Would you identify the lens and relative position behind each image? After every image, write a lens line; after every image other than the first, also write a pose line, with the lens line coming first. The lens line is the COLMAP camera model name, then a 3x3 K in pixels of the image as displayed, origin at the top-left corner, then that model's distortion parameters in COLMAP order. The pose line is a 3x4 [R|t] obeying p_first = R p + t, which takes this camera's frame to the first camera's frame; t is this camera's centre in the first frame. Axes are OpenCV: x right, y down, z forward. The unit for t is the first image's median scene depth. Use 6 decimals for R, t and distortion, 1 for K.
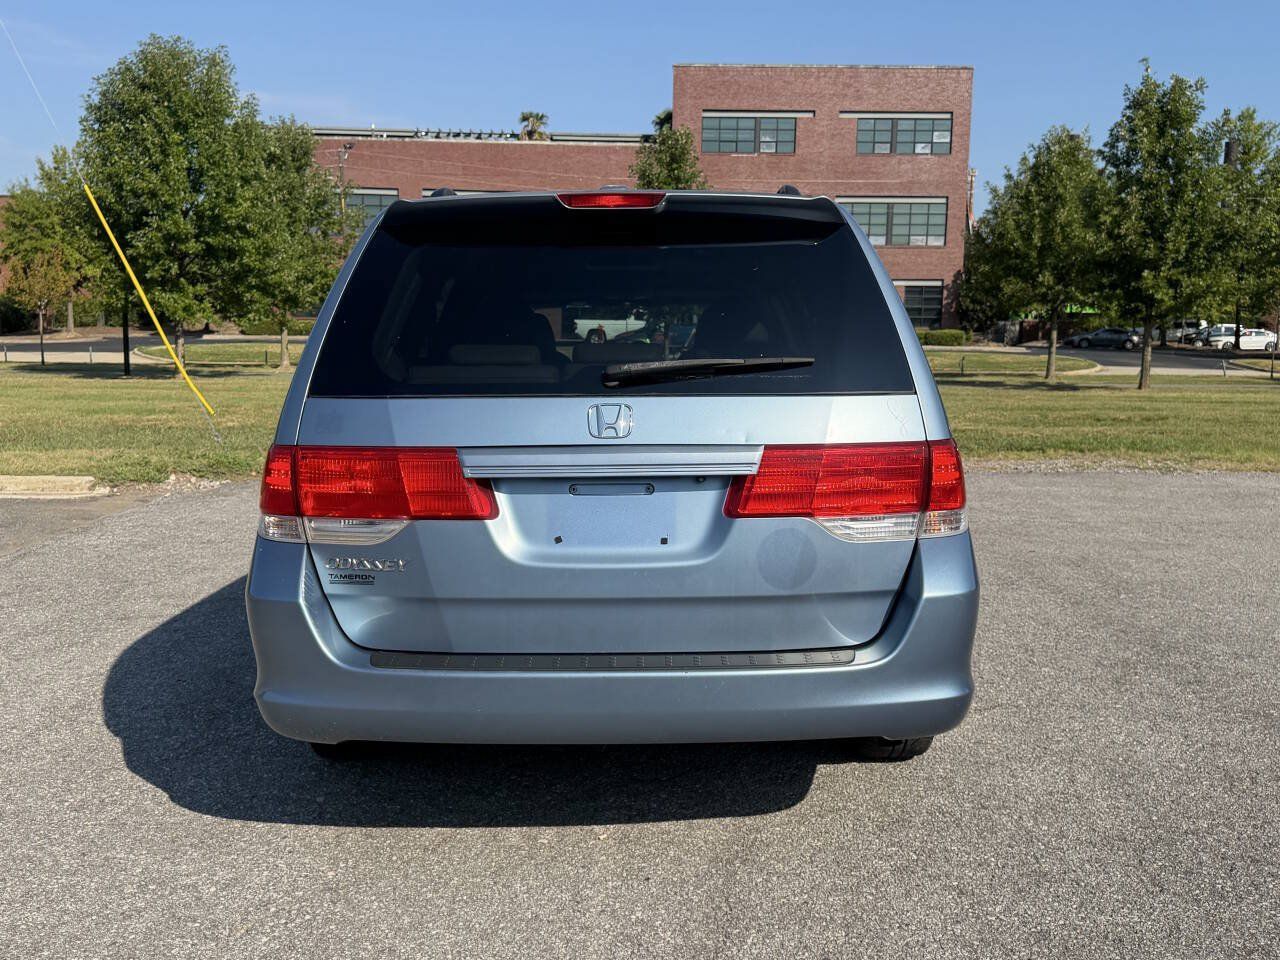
lens RADIAL K [[1235.6, 0, 640.0], [0, 1235.6, 480.0], [0, 0, 1]] dist [0.142000, -0.314712]
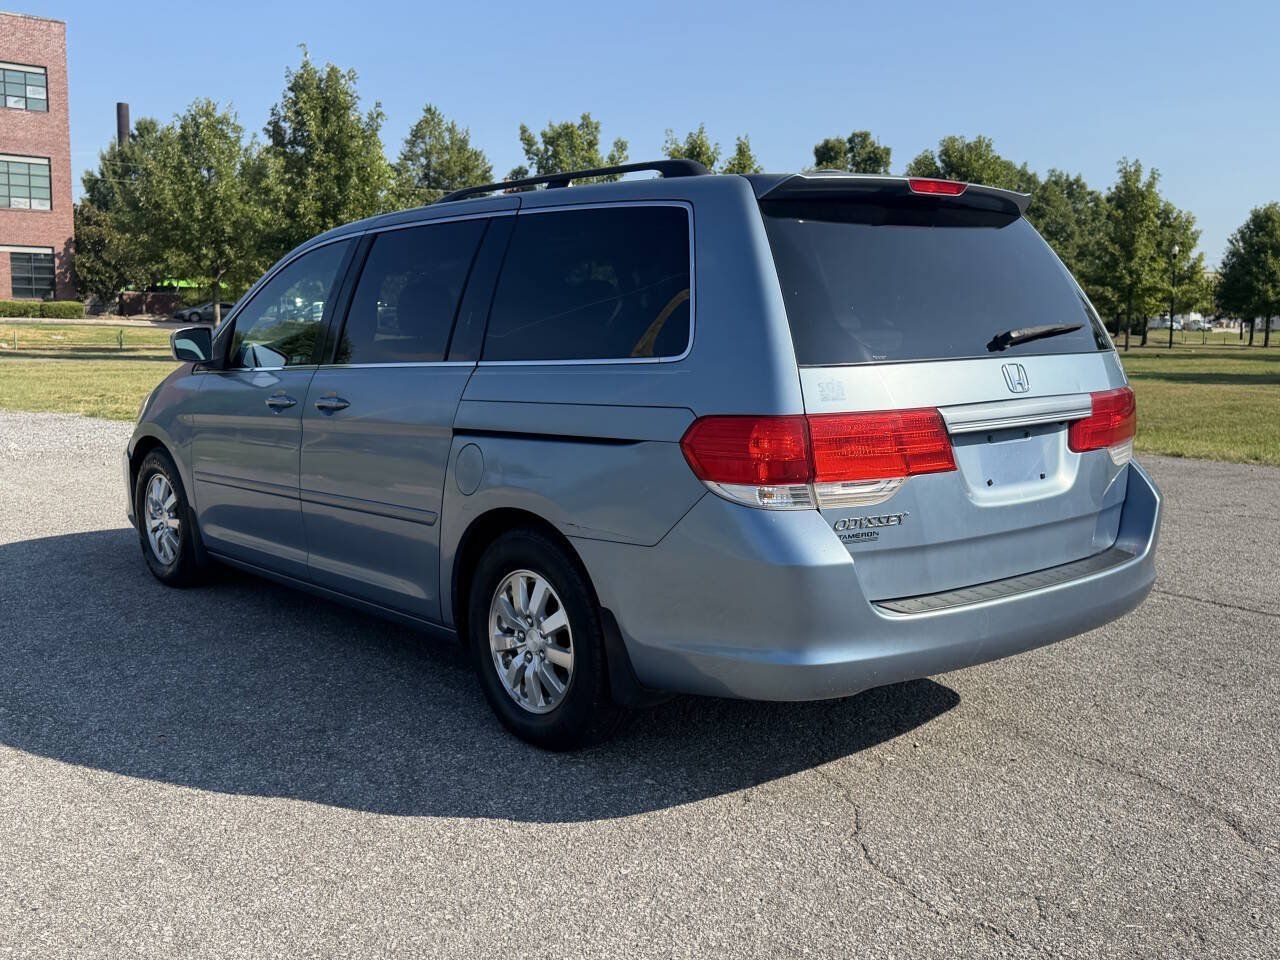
lens RADIAL K [[1236.4, 0, 640.0], [0, 1236.4, 480.0], [0, 0, 1]] dist [0.101060, -0.190477]
pose [[0.763785, -0.082400, 0.640190, -0.086494], [0.069159, 0.996556, 0.045757, -0.002432], [-0.641755, 0.009326, 0.766853, 0.026022]]
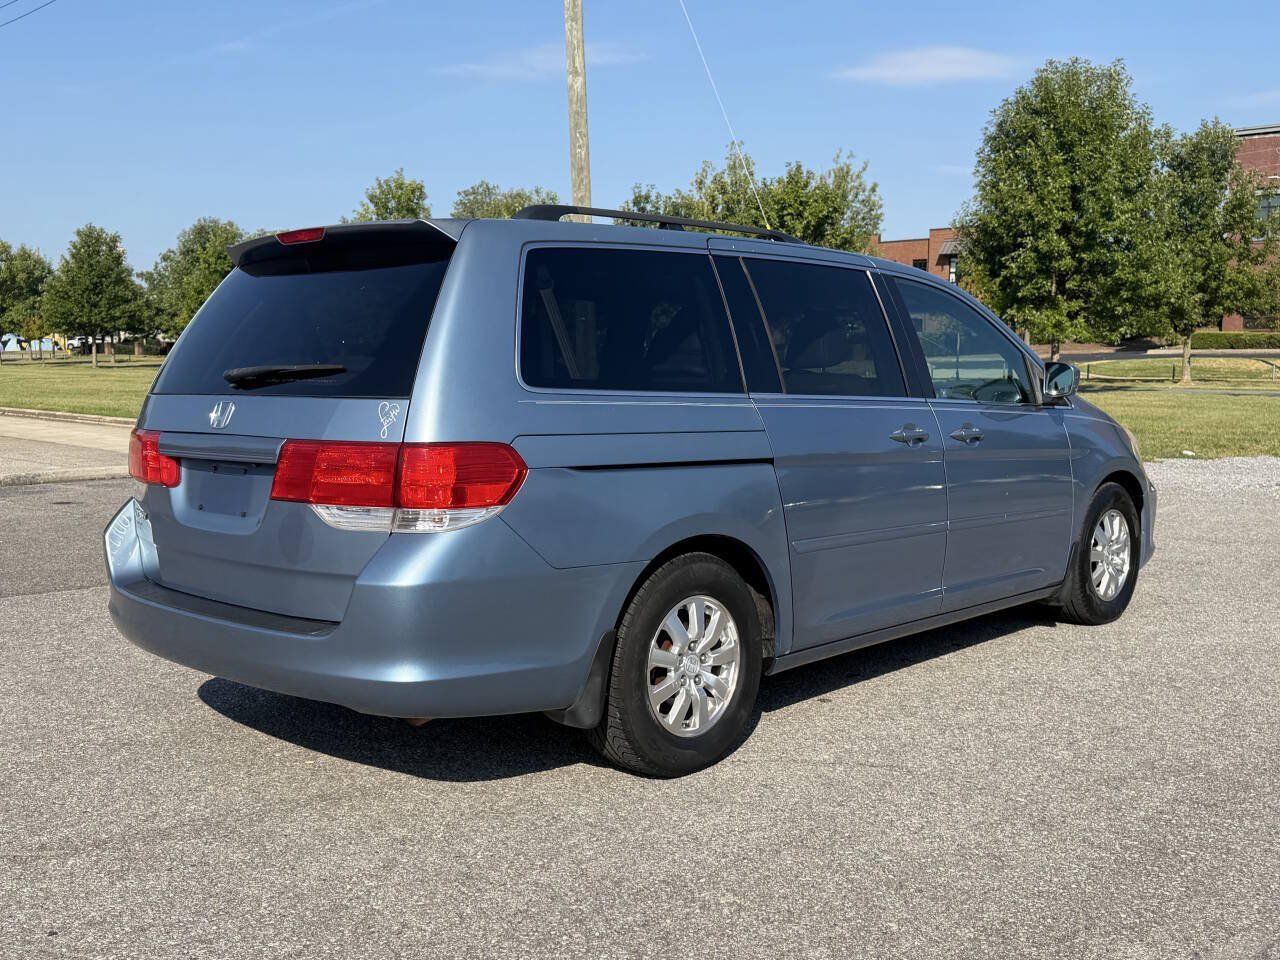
lens RADIAL K [[1235.6, 0, 640.0], [0, 1235.6, 480.0], [0, 0, 1]] dist [0.142000, -0.314712]
pose [[0.727808, 0.059776, -0.683170, 0.093455], [-0.068409, 0.997553, 0.014405, -0.002384], [0.682360, 0.036250, 0.730117, 0.029866]]
